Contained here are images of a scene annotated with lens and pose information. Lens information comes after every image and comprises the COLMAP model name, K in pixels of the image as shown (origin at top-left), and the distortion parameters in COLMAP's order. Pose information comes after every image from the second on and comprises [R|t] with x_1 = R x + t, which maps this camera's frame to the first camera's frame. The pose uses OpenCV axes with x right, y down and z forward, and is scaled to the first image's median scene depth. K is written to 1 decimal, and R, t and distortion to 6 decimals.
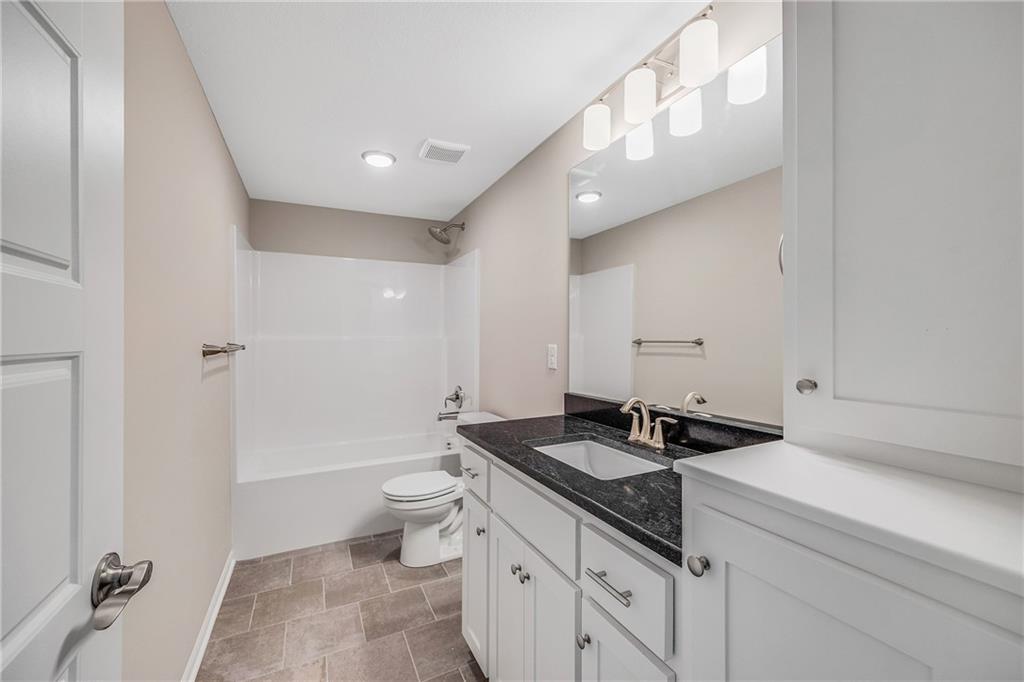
lens RADIAL K [[399.3, 0, 513.7], [0, 399.3, 340.9], [0, 0, 1]] dist [0.000626, 0.000337]
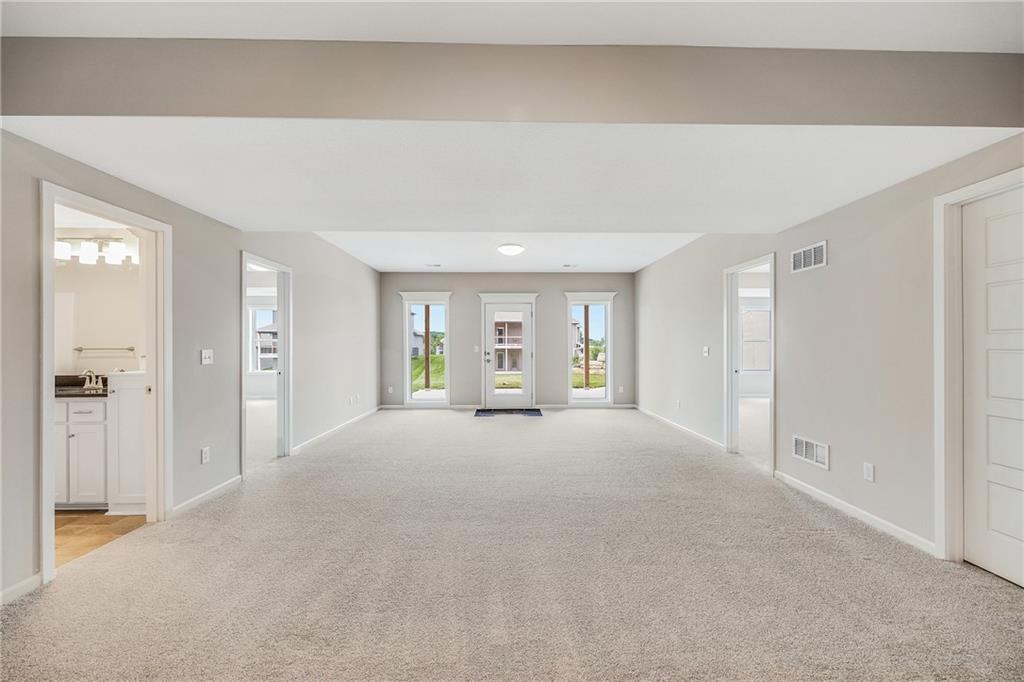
lens RADIAL K [[399.3, 0, 516.3], [0, 399.3, 346.8], [0, 0, 1]] dist [0.000626, 0.000337]
pose [[0.398864, 0.002205, 0.917007, -0.938802], [0.002052, 0.999992, -0.003297, 0.004793], [-0.917008, 0.003197, 0.398857, -2.512563]]
